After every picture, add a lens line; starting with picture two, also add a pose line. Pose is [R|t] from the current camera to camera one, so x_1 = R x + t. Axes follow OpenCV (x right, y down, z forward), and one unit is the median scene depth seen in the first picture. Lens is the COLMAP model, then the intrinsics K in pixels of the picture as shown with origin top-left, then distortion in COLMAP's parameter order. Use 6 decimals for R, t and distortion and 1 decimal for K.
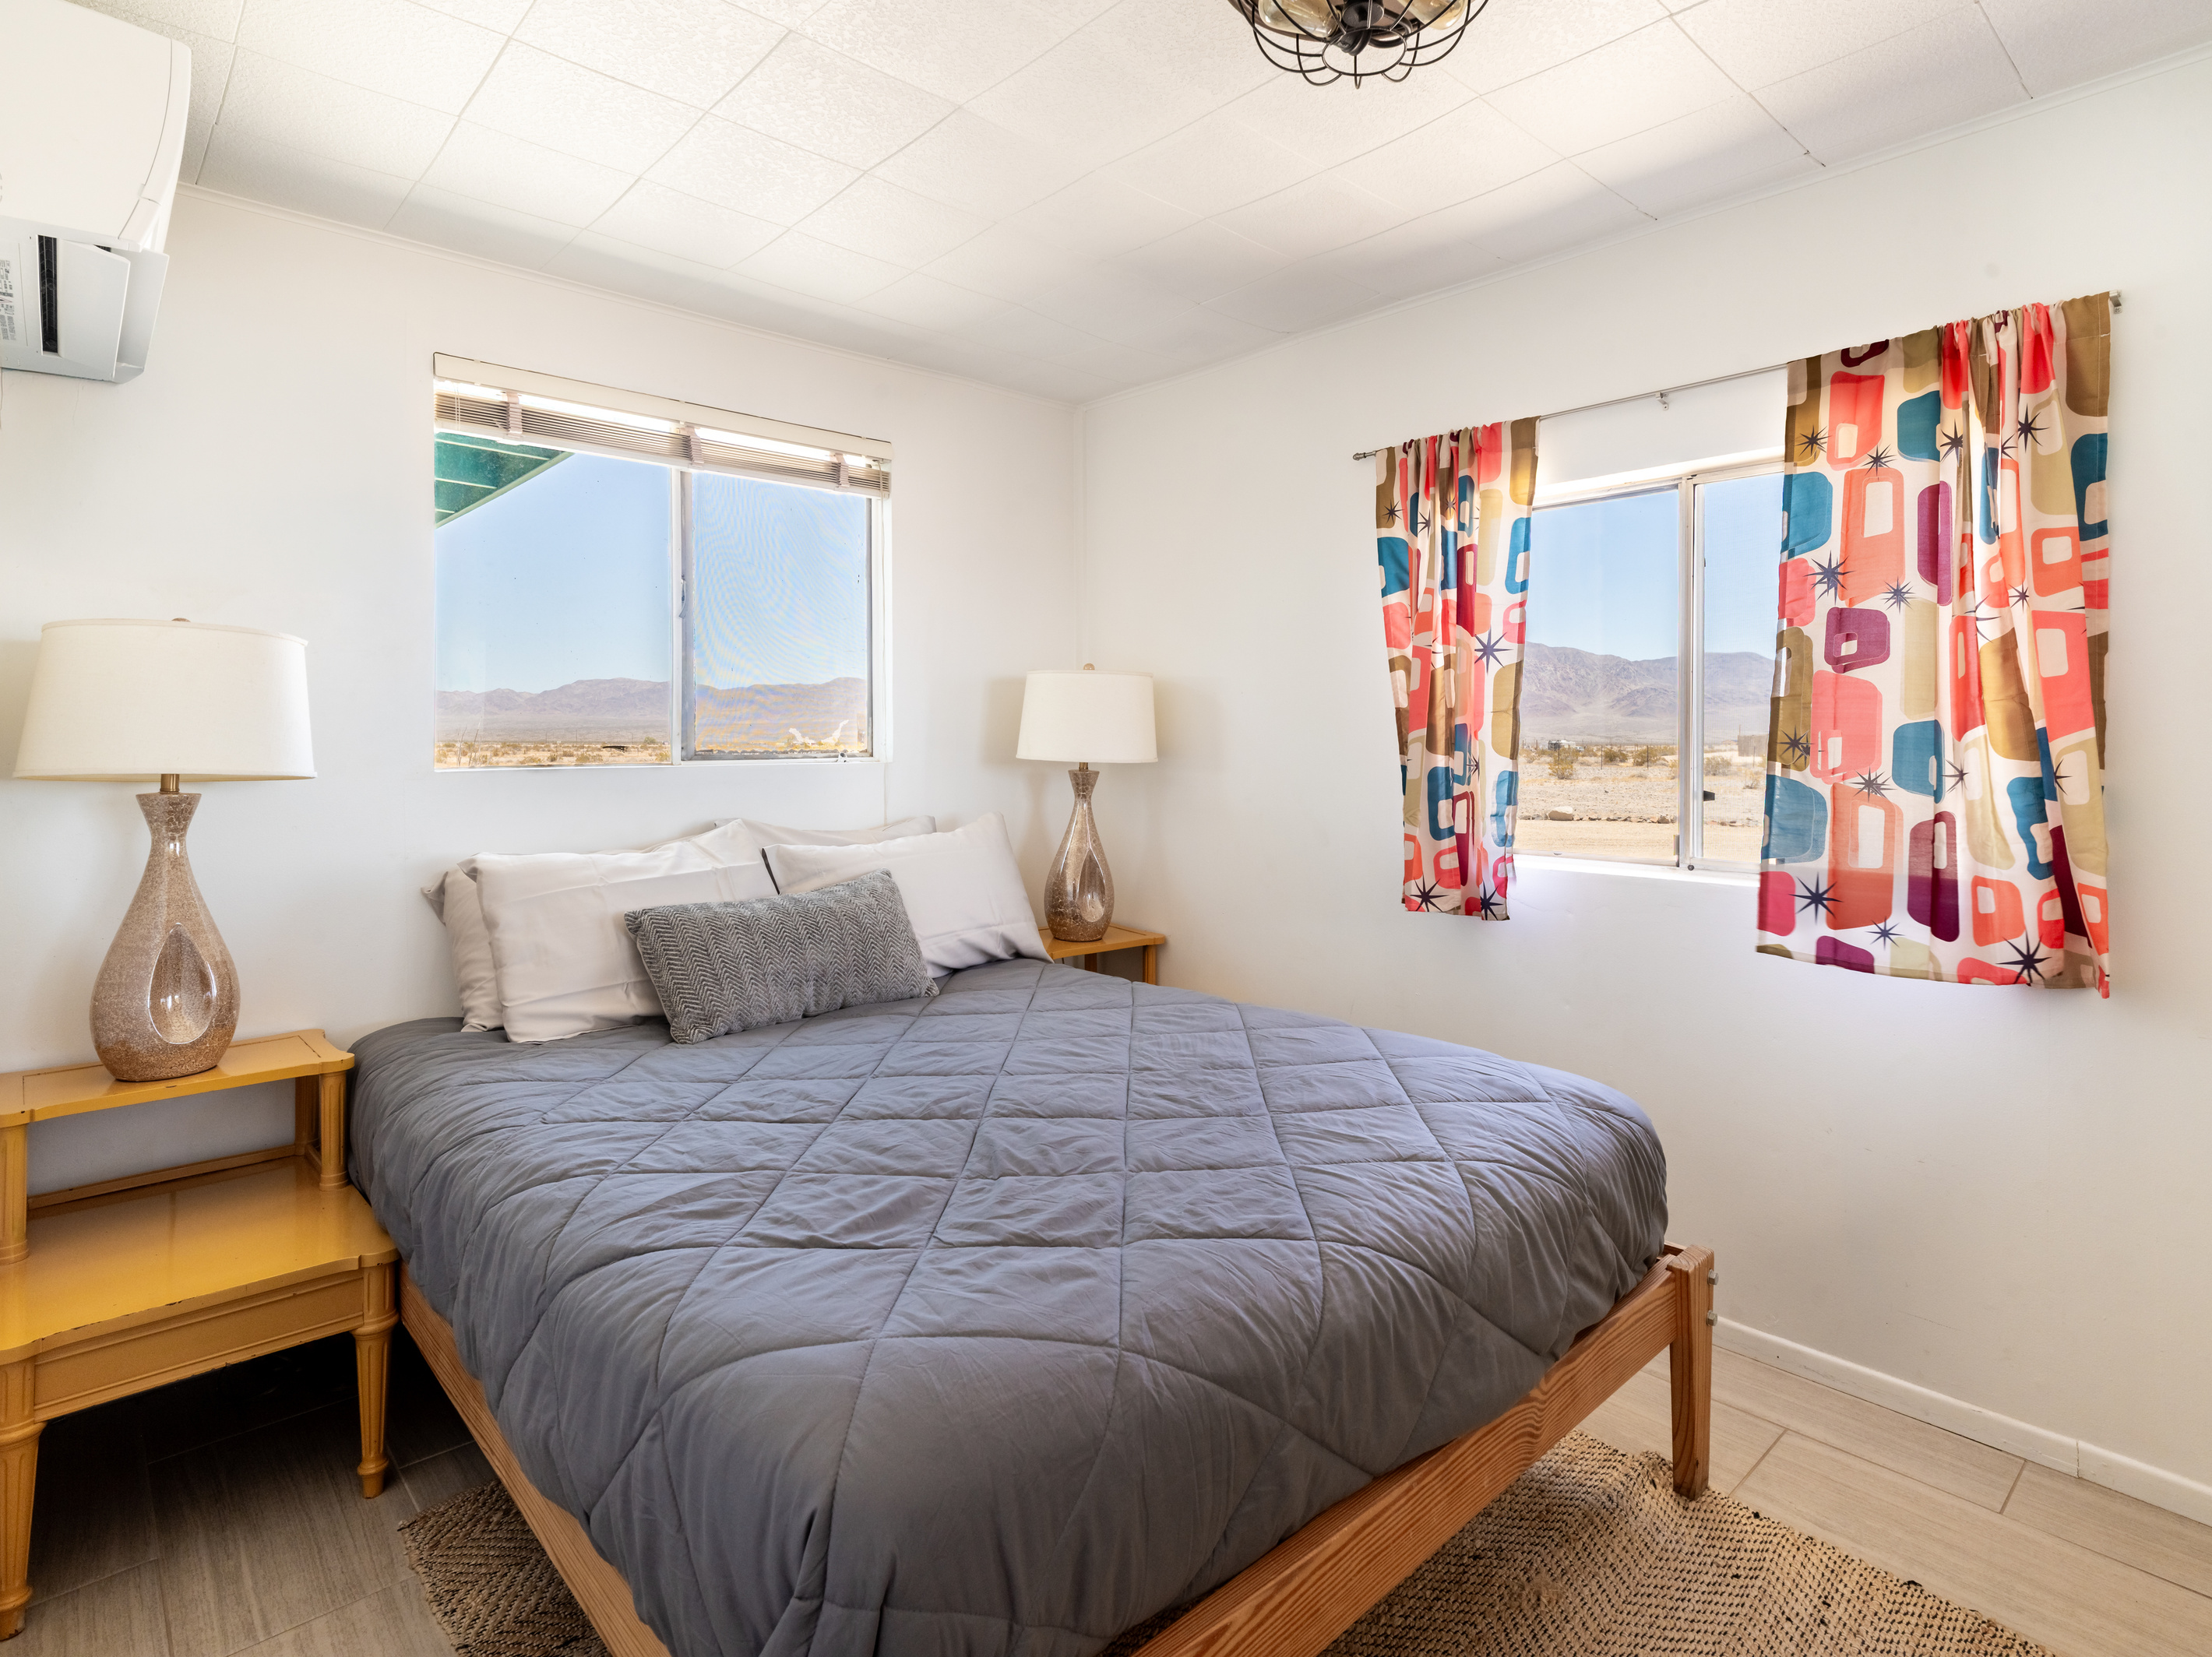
lens RADIAL K [[1176.8, 0, 1112.5], [0, 1176.8, 775.1], [0, 0, 1]] dist [0.001084, -0.000379]
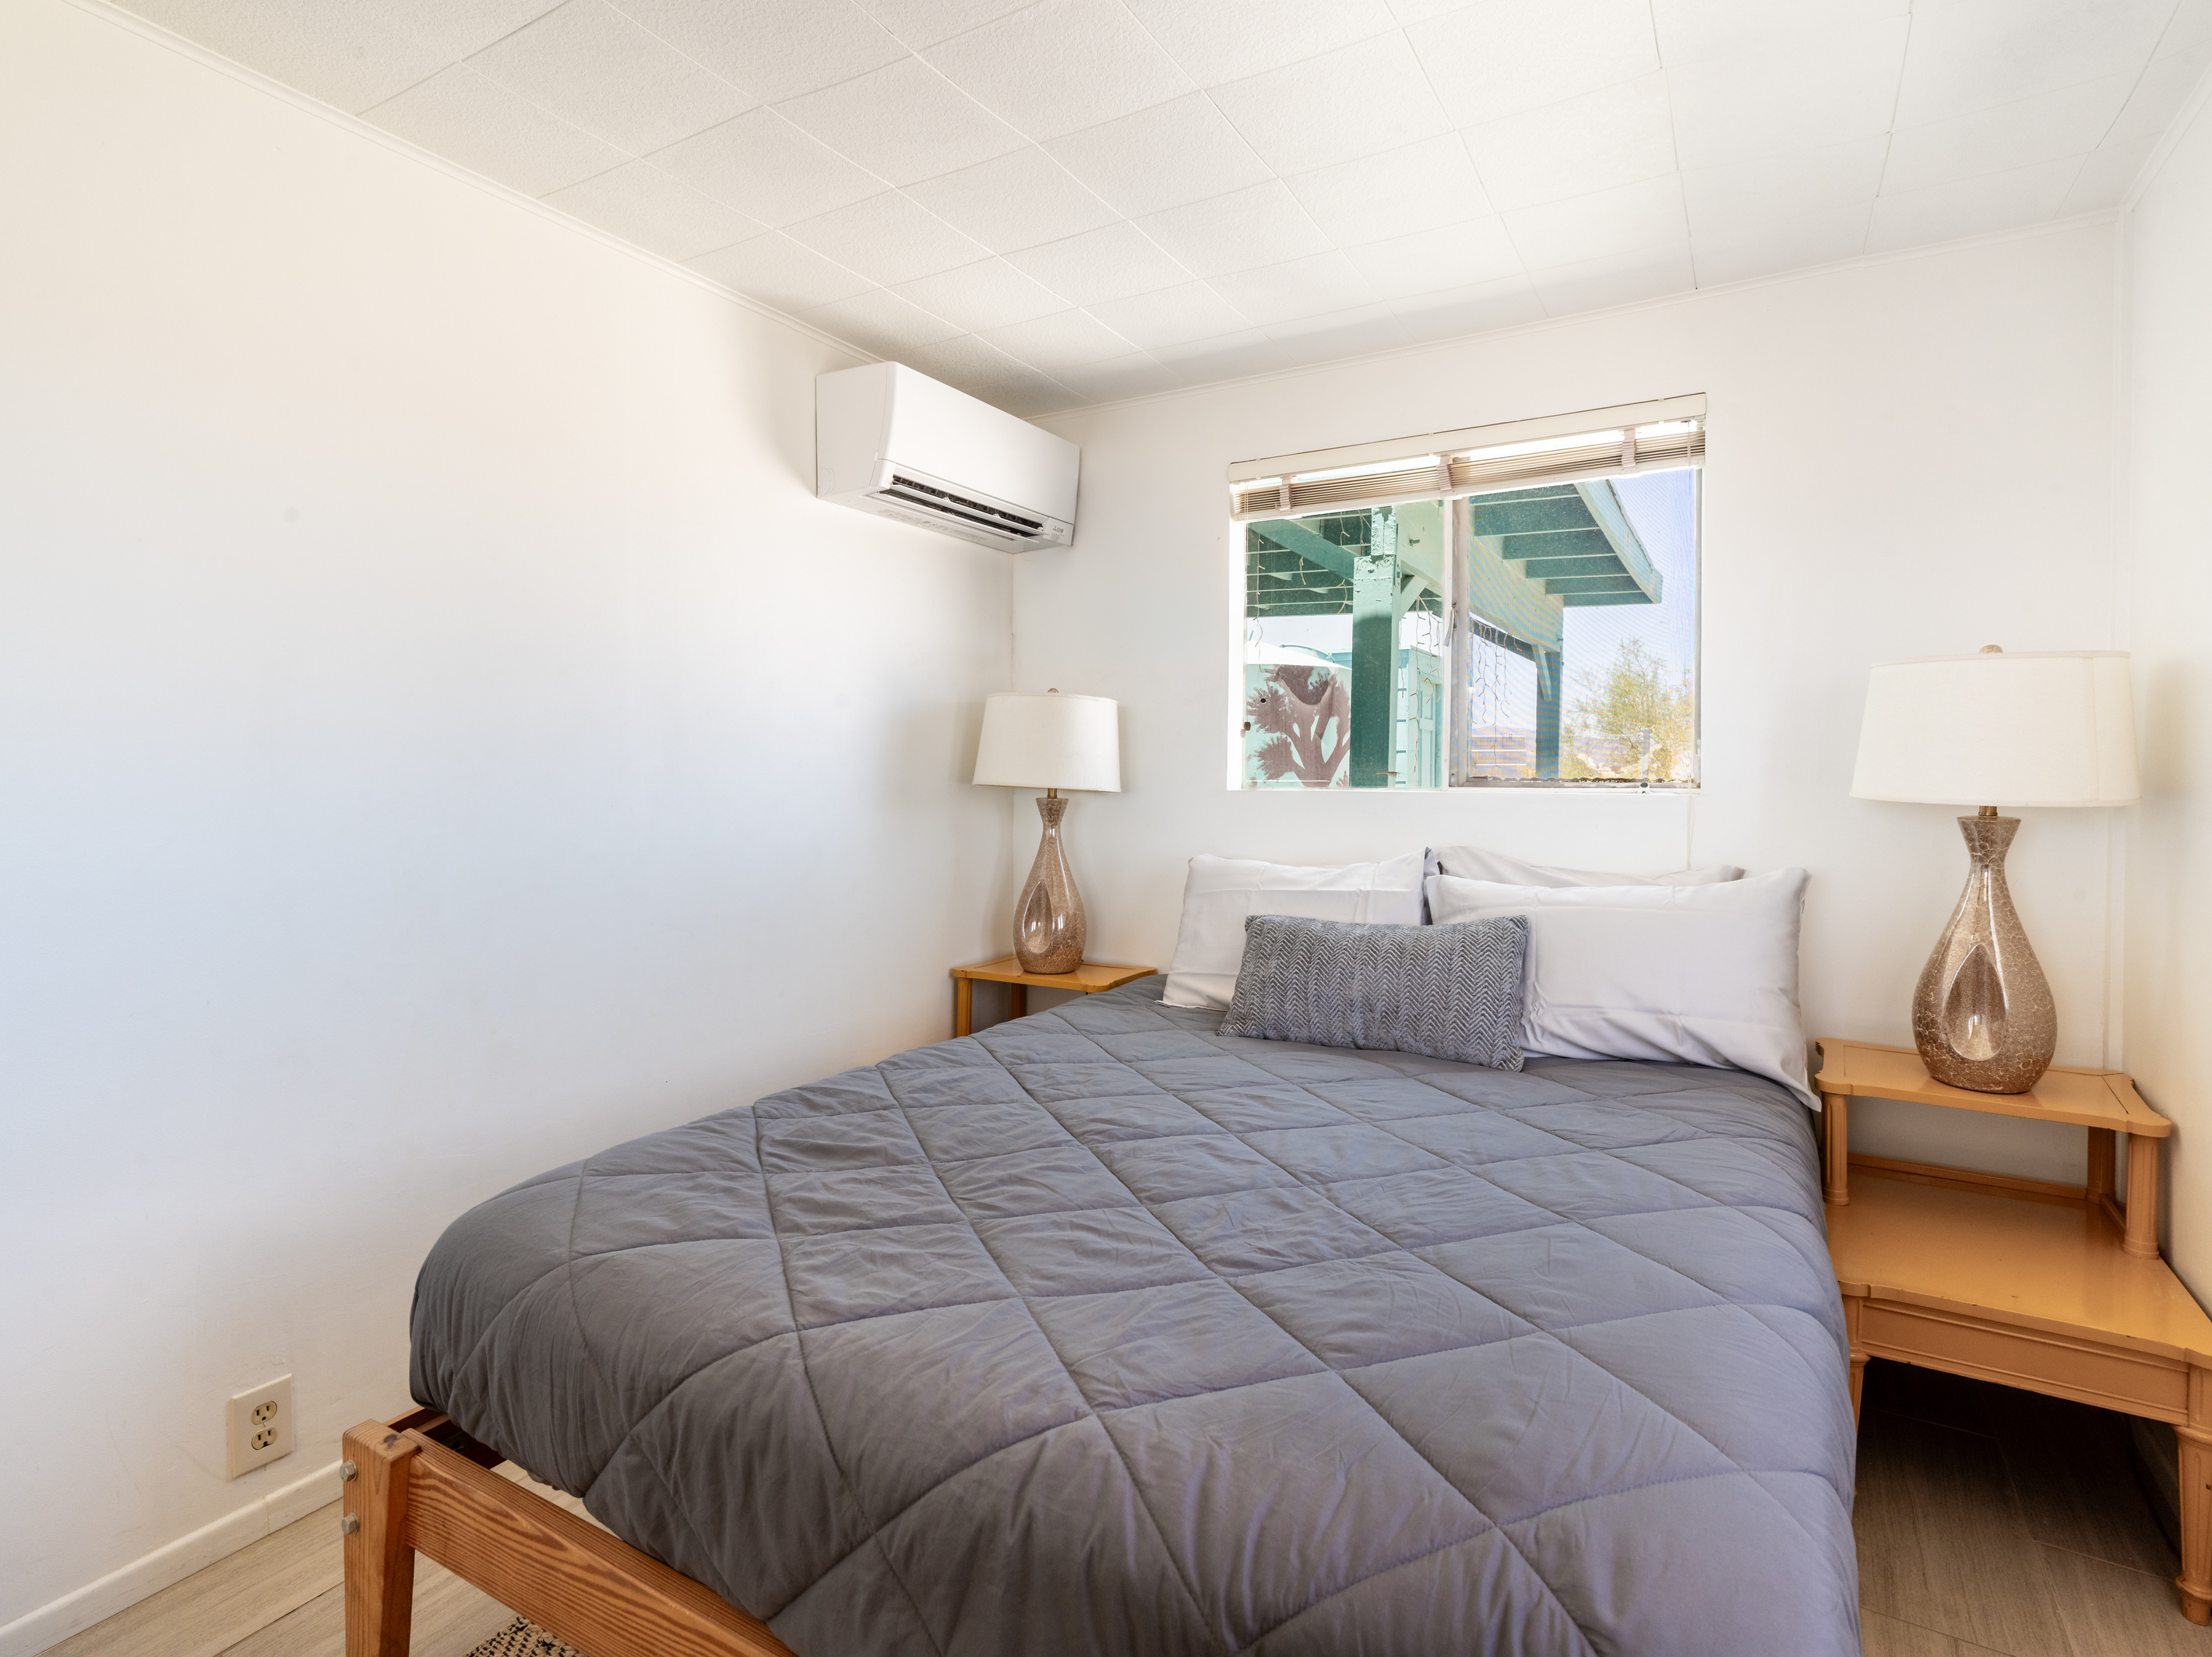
lens RADIAL K [[1095.3, 0, 1106.0], [0, 1095.3, 828.5], [0, 0, 1]] dist [0.002490, 0.000185]
pose [[0.289685, 0.055526, -0.955510, 0.680730], [-0.033684, 0.998289, 0.047800, -0.018099], [0.956529, 0.018338, 0.291059, 0.660796]]
